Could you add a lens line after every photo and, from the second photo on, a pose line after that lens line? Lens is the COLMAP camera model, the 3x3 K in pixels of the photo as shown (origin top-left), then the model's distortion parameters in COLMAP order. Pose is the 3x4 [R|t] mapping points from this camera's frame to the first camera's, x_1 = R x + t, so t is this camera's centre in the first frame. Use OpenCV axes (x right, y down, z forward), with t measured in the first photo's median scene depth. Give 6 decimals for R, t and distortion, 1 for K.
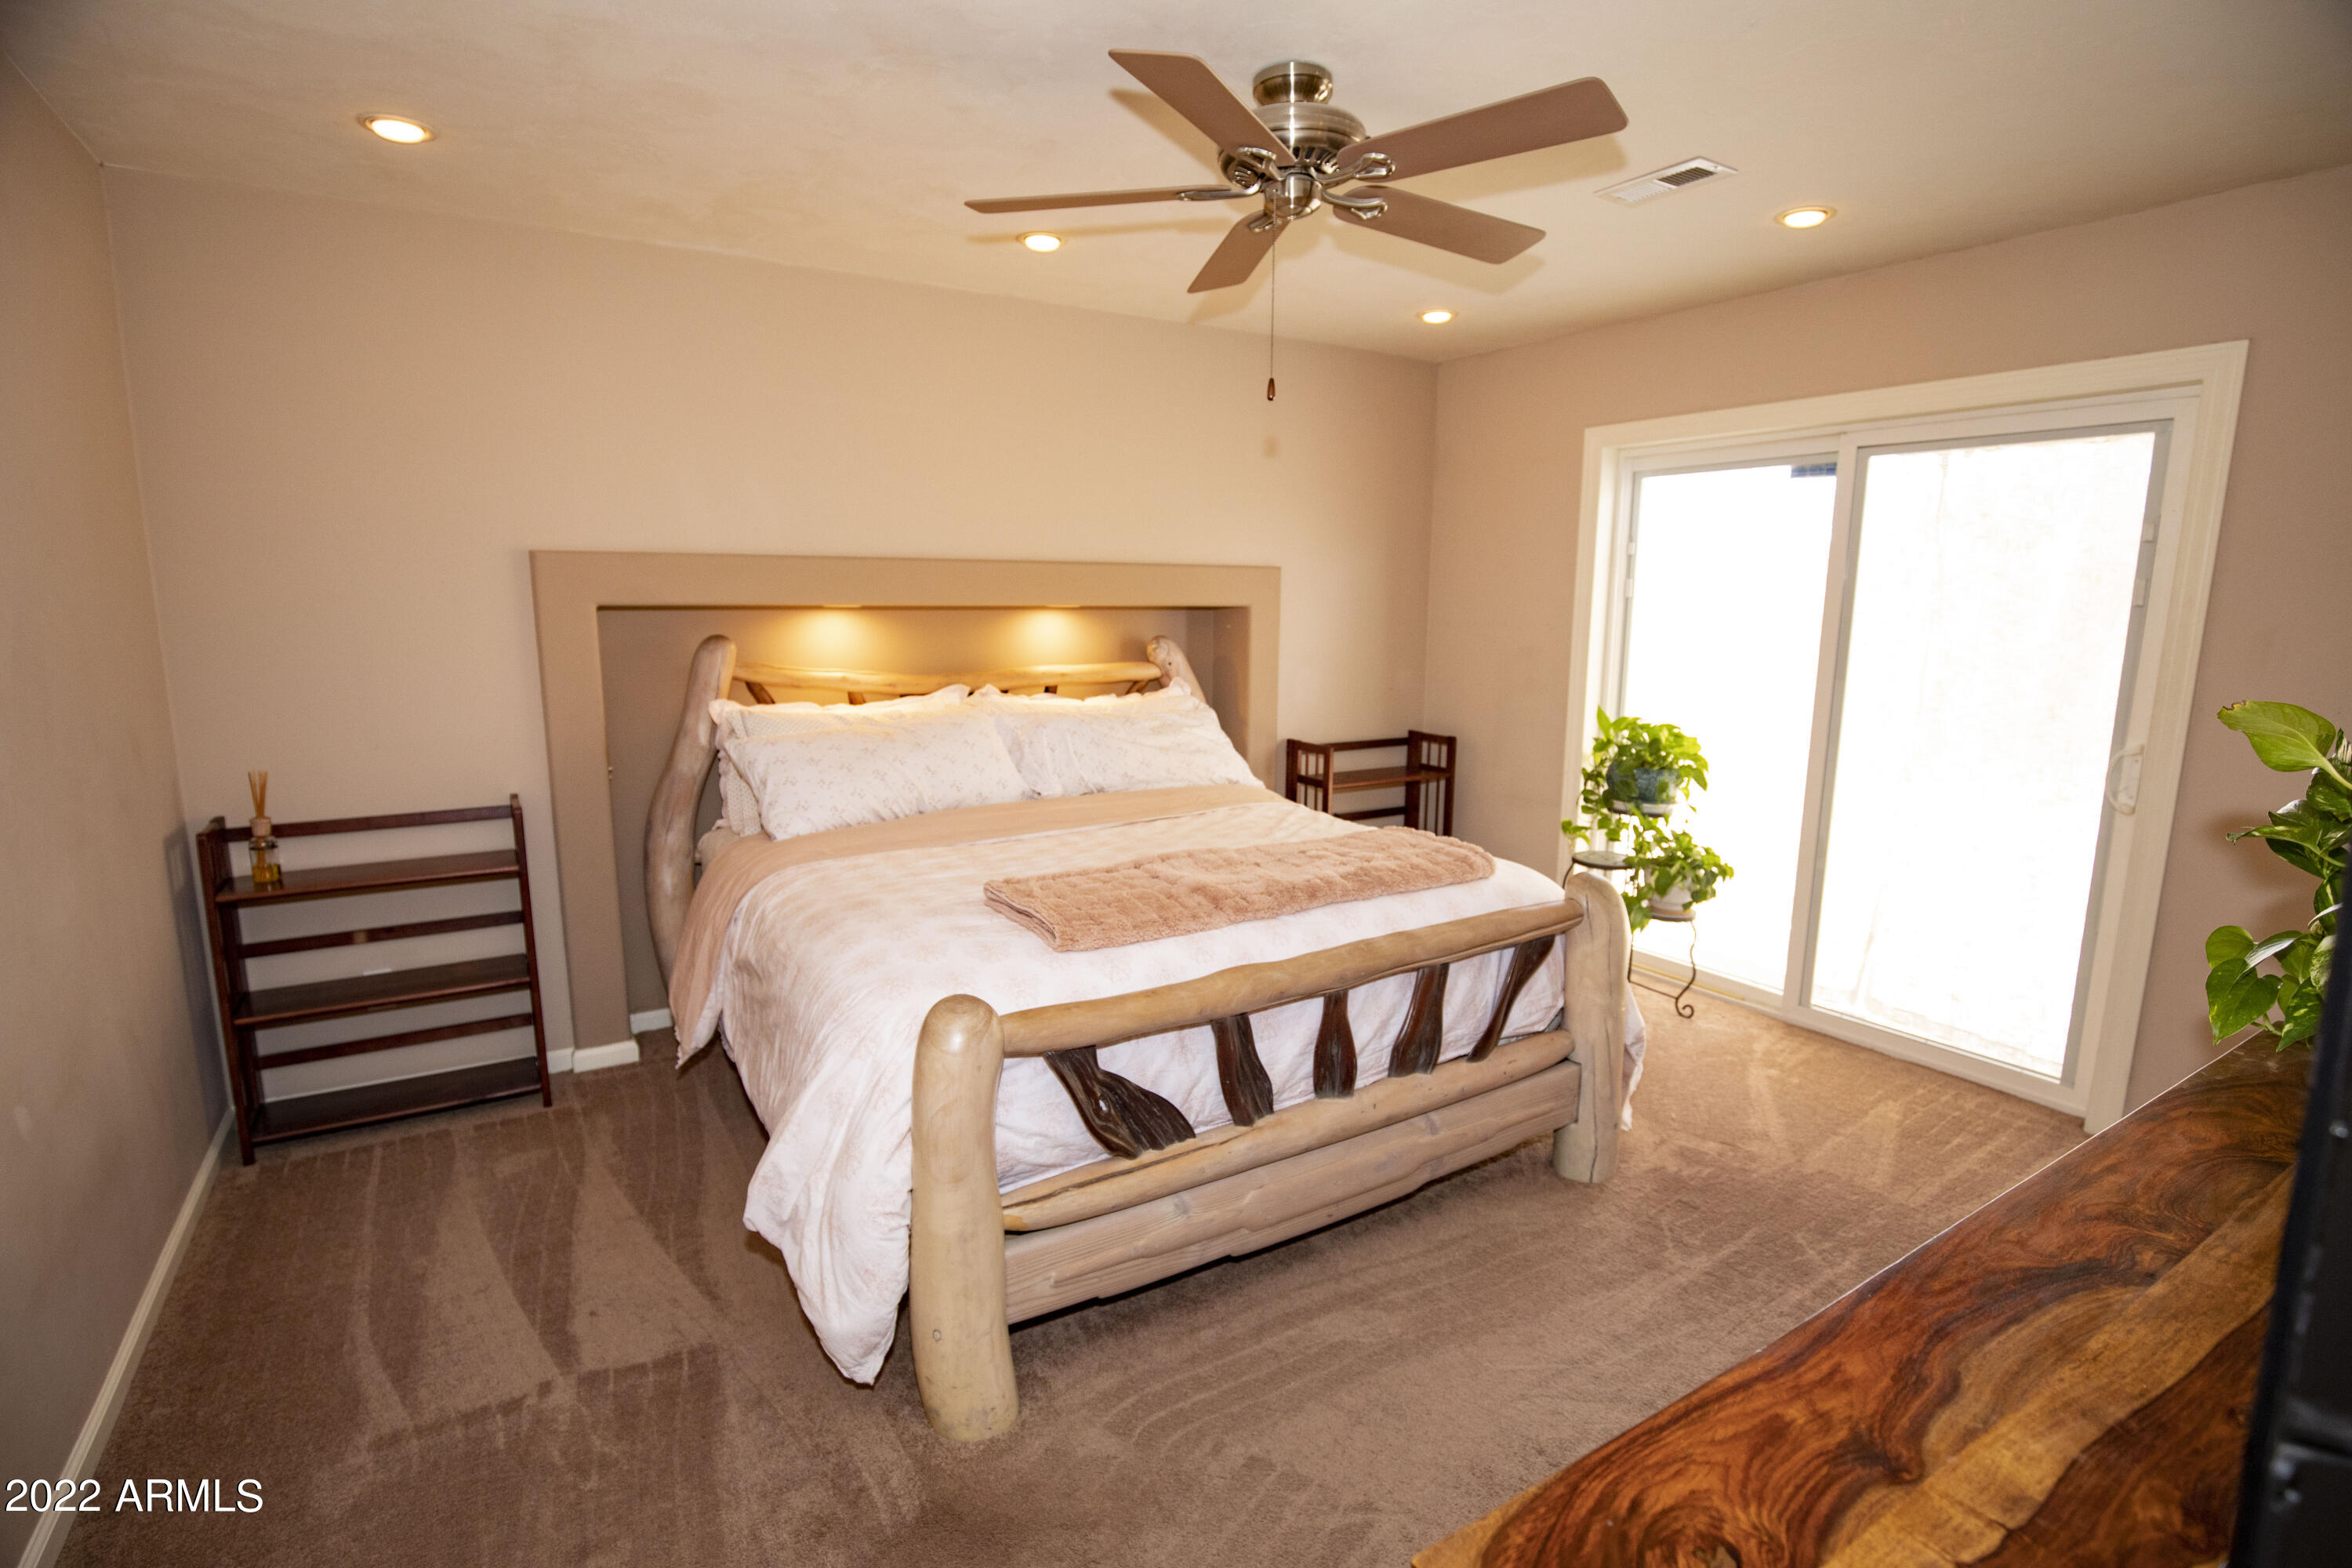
lens RADIAL K [[1143.5, 0, 1181.6], [0, 1143.5, 802.9], [0, 0, 1]] dist [-0.029918, 0.000686]
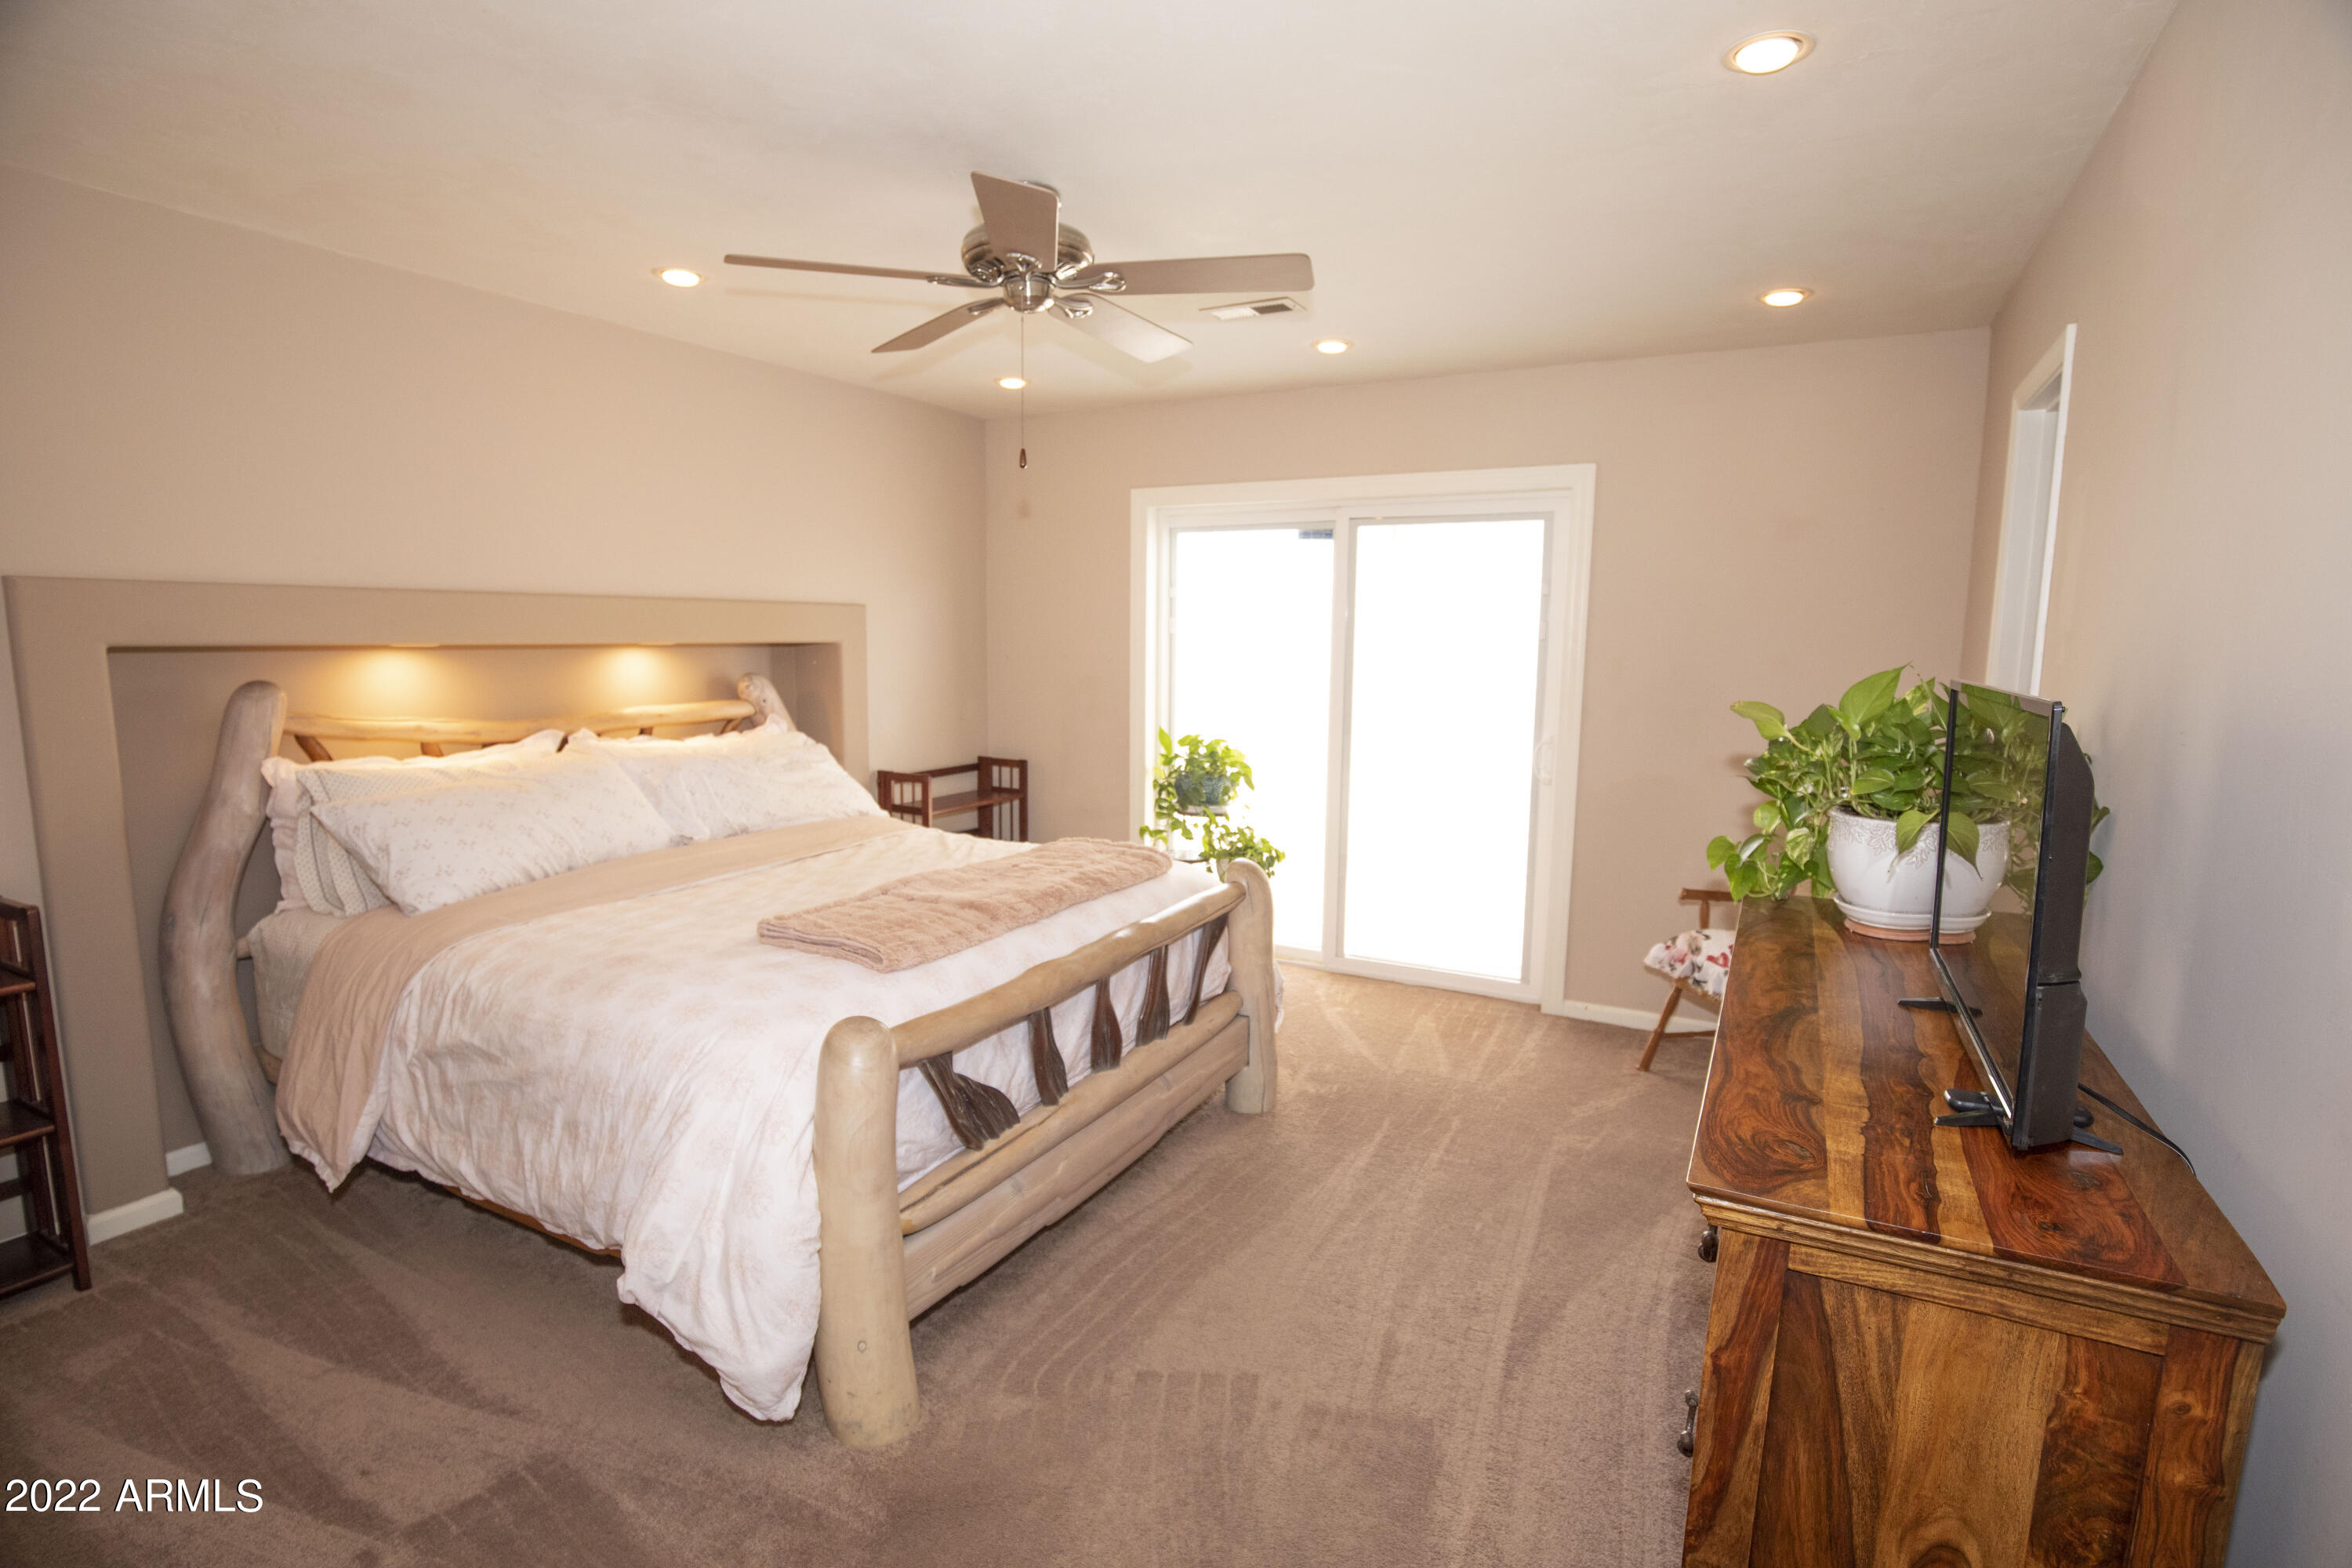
lens RADIAL K [[1136.4, 0, 1189.4], [0, 1136.4, 790.2], [0, 0, 1]] dist [-0.035751, 0.006565]
pose [[0.873703, -0.064670, 0.482142, -0.262668], [0.082135, 0.996506, -0.015178, 0.000845], [-0.479476, 0.052862, 0.875961, -0.046614]]
